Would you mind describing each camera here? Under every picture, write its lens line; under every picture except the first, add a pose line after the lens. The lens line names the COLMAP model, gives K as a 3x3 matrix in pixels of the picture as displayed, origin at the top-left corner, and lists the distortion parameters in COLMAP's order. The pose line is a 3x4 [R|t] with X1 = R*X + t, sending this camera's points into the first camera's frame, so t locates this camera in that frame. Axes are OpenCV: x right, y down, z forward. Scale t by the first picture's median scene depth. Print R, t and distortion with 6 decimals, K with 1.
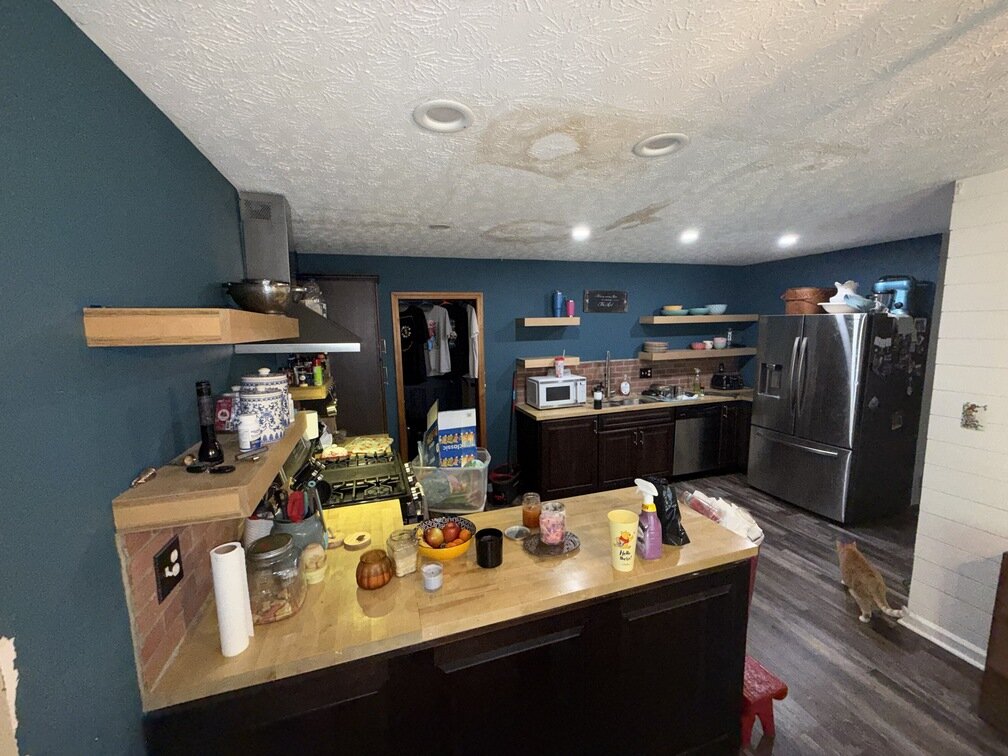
lens RADIAL K [[400.7, 0, 502.0], [0, 400.7, 379.4], [0, 0, 1]] dist [0.002048, -0.000483]
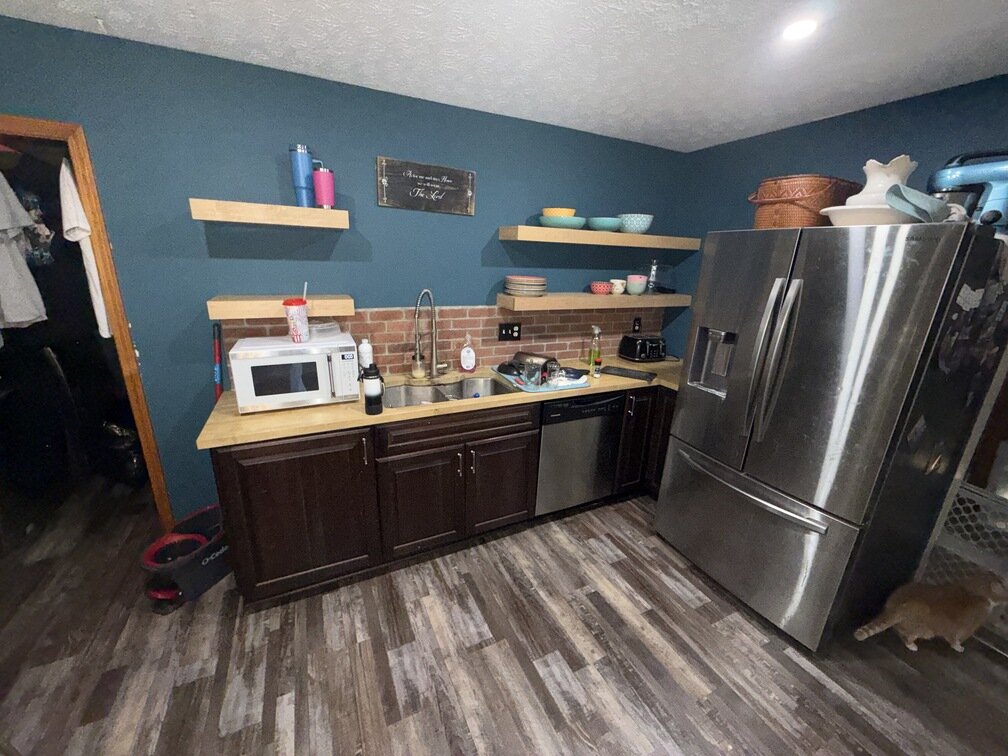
lens RADIAL K [[400.7, 0, 502.0], [0, 400.7, 379.4], [0, 0, 1]] dist [0.002048, -0.000483]
pose [[0.988966, 0.013813, 0.147494, 0.279574], [-0.037068, 0.987045, 0.156106, -0.039576], [-0.143427, -0.159850, 0.976666, 0.456780]]
